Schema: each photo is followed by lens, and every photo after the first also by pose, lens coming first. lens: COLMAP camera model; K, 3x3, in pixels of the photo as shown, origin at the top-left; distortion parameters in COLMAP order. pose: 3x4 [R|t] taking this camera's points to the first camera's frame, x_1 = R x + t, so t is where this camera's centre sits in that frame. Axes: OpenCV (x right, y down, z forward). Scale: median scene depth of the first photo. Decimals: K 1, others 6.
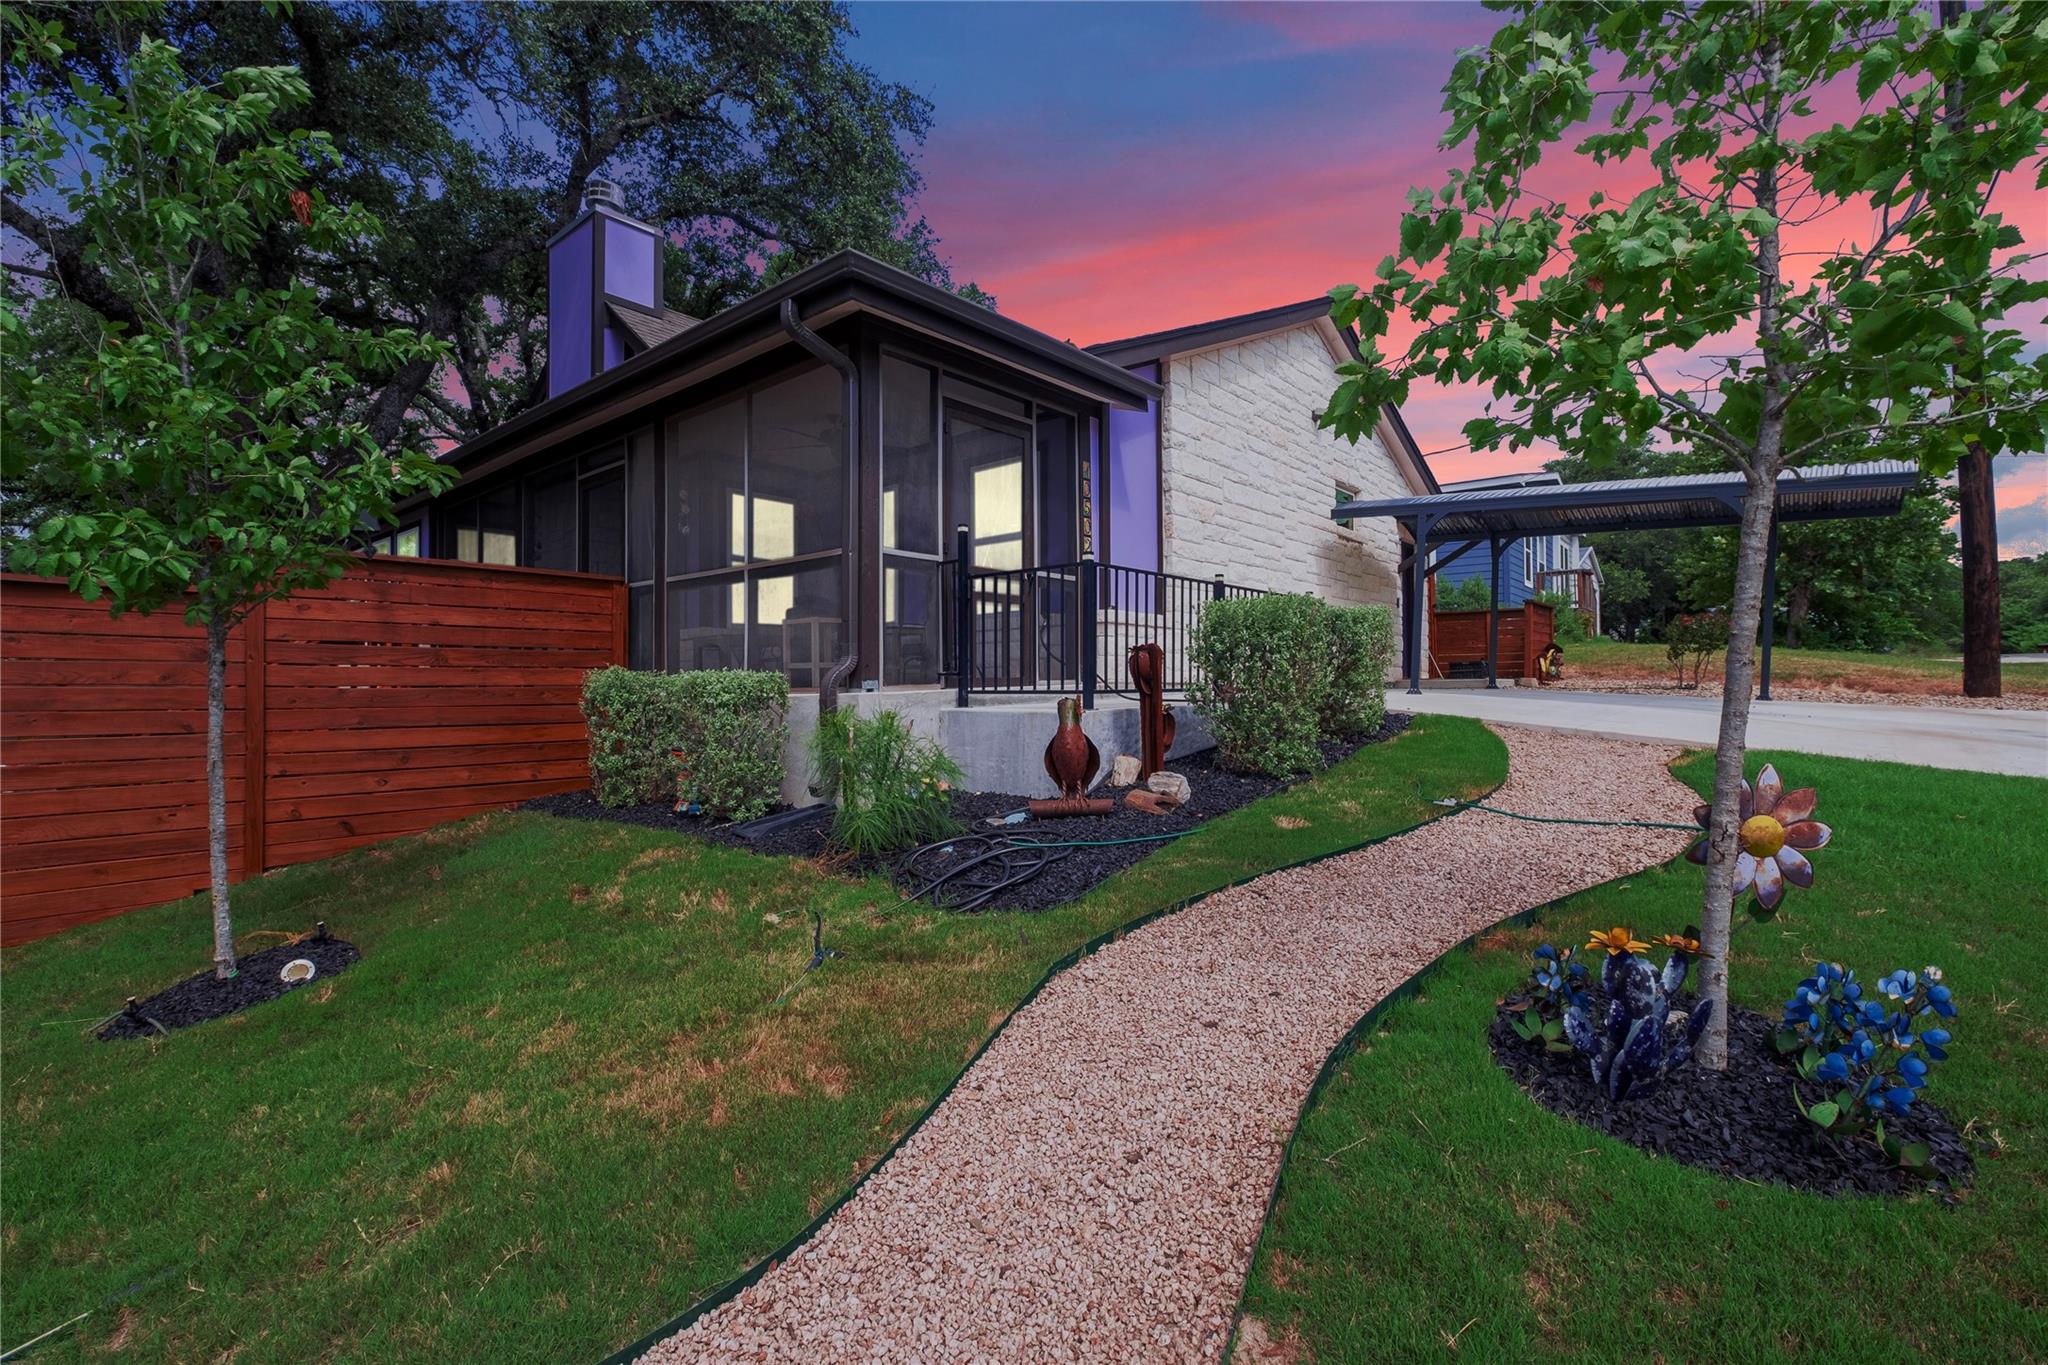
lens RADIAL K [[854.7, 0, 1024.0], [0, 854.7, 682.5], [0, 0, 1]] dist [-0.001142, -0.000396]
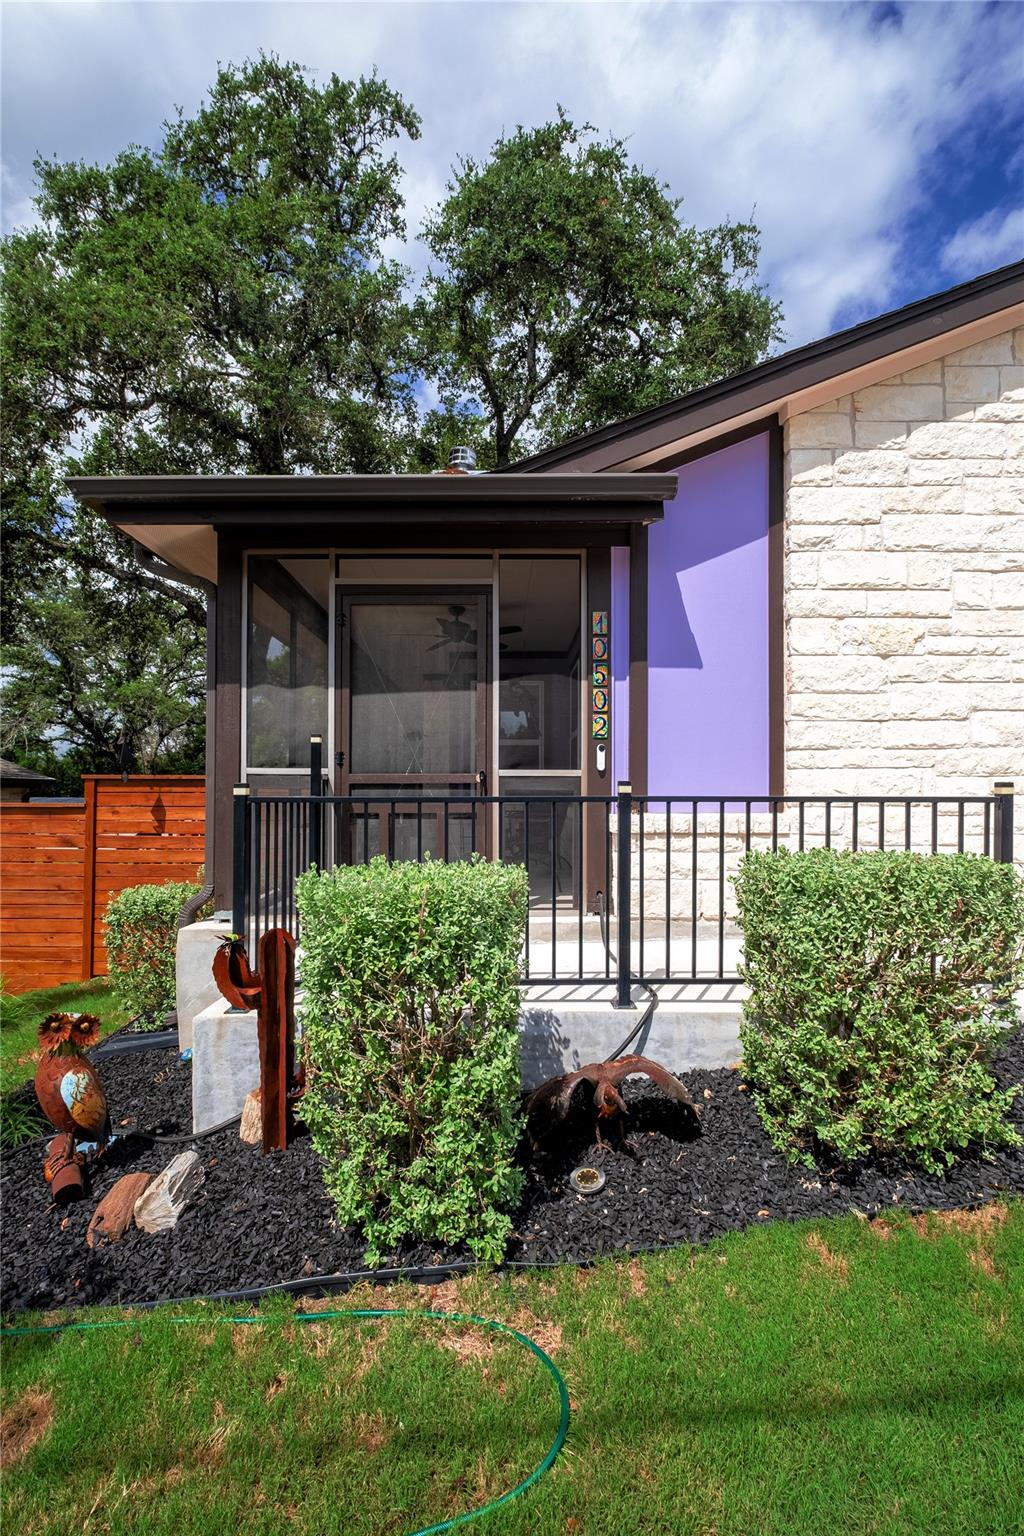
lens RADIAL K [[672.2, 0, 518.4], [0, 672.2, 783.4], [0, 0, 1]] dist [0.001916, 0.000046]
pose [[0.670260, -0.004098, -0.742115, 0.377067], [-0.007698, 0.999893, -0.012474, -0.086441], [0.742087, 0.014074, 0.670156, 0.472813]]
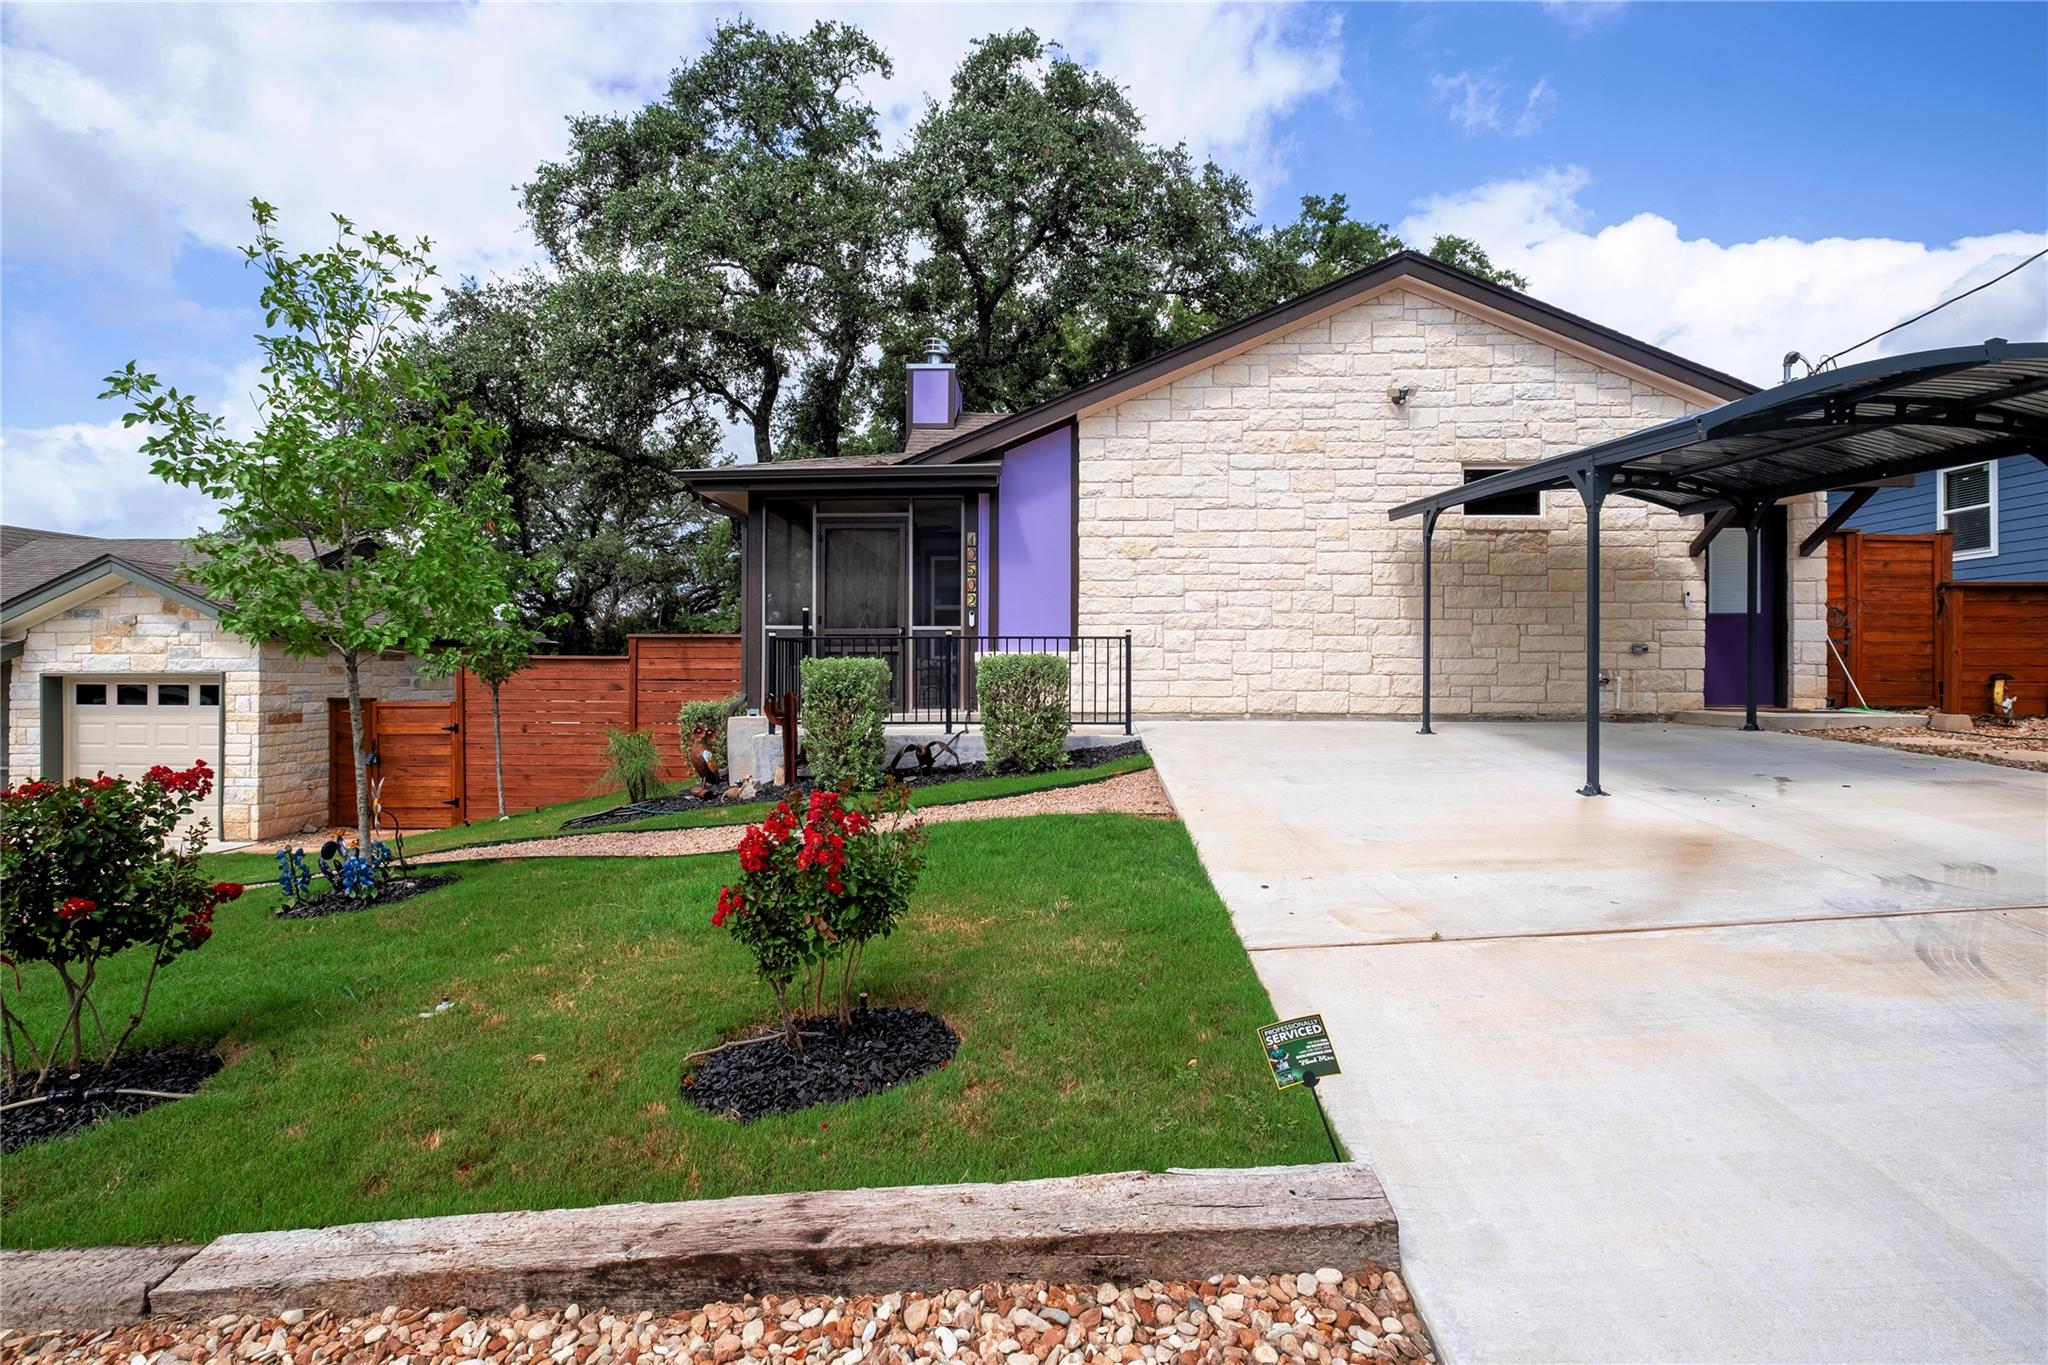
lens RADIAL K [[939.9, 0, 1059.2], [0, 939.9, 672.9], [0, 0, 1]] dist [0.002379, 0.000086]
pose [[0.650304, 0.006283, -0.759648, 0.993073], [-0.006646, 0.999975, 0.002582, -0.049594], [0.759645, 0.003369, 0.650329, 0.177958]]
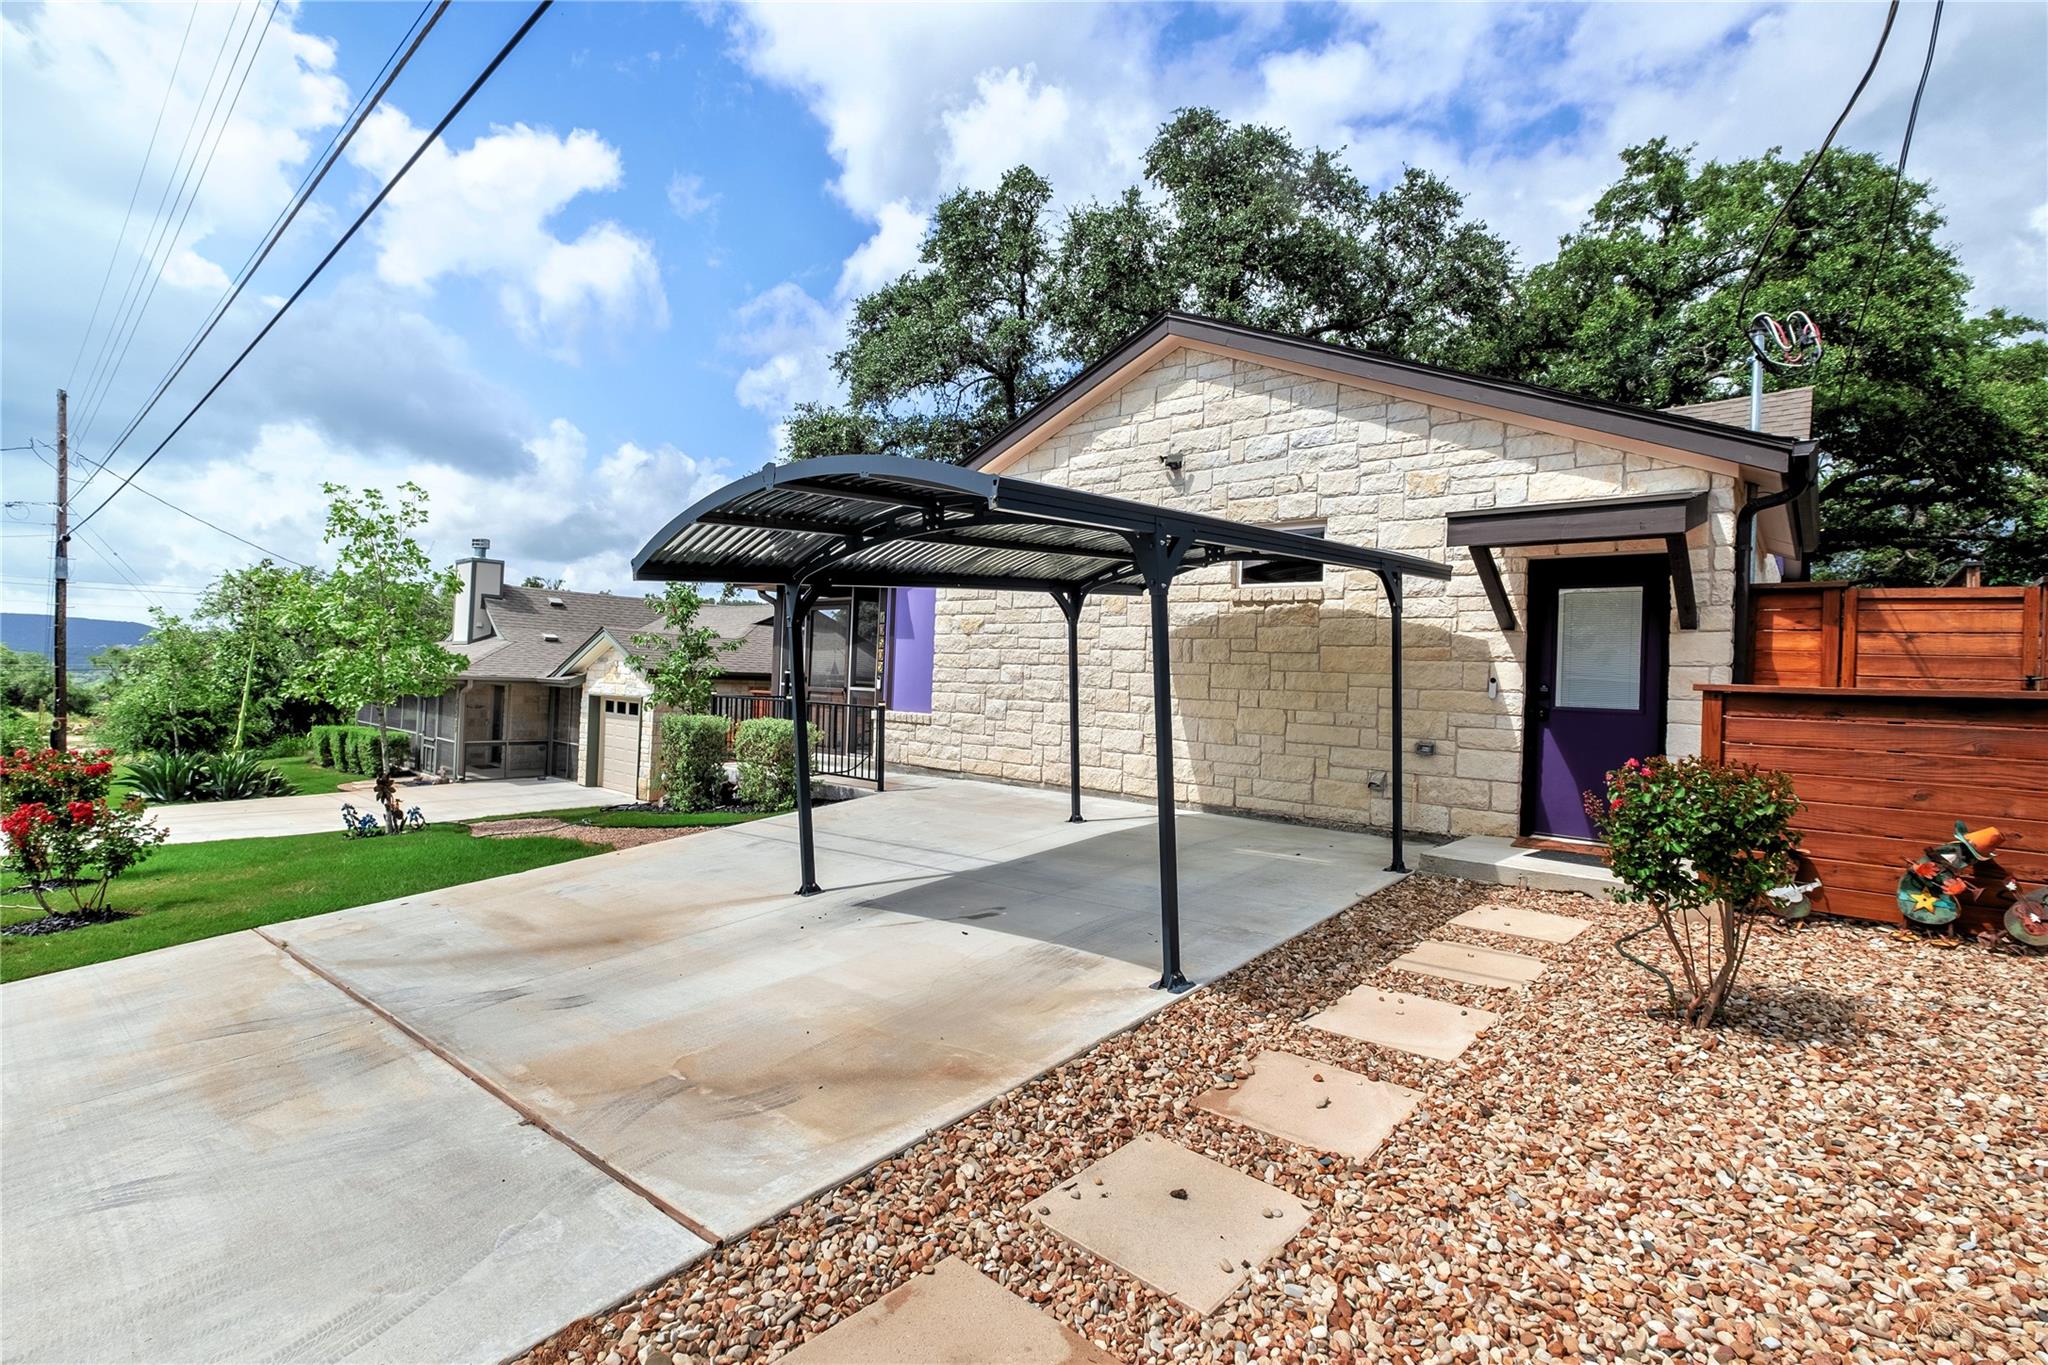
lens RADIAL K [[939.9, 0, 1059.2], [0, 939.9, 672.9], [0, 0, 1]] dist [0.002379, 0.000086]
pose [[0.032045, 0.001672, -0.999485, 1.450787], [-0.039868, 0.999205, 0.000393, -0.136536], [0.998691, 0.039835, 0.032087, 1.053219]]
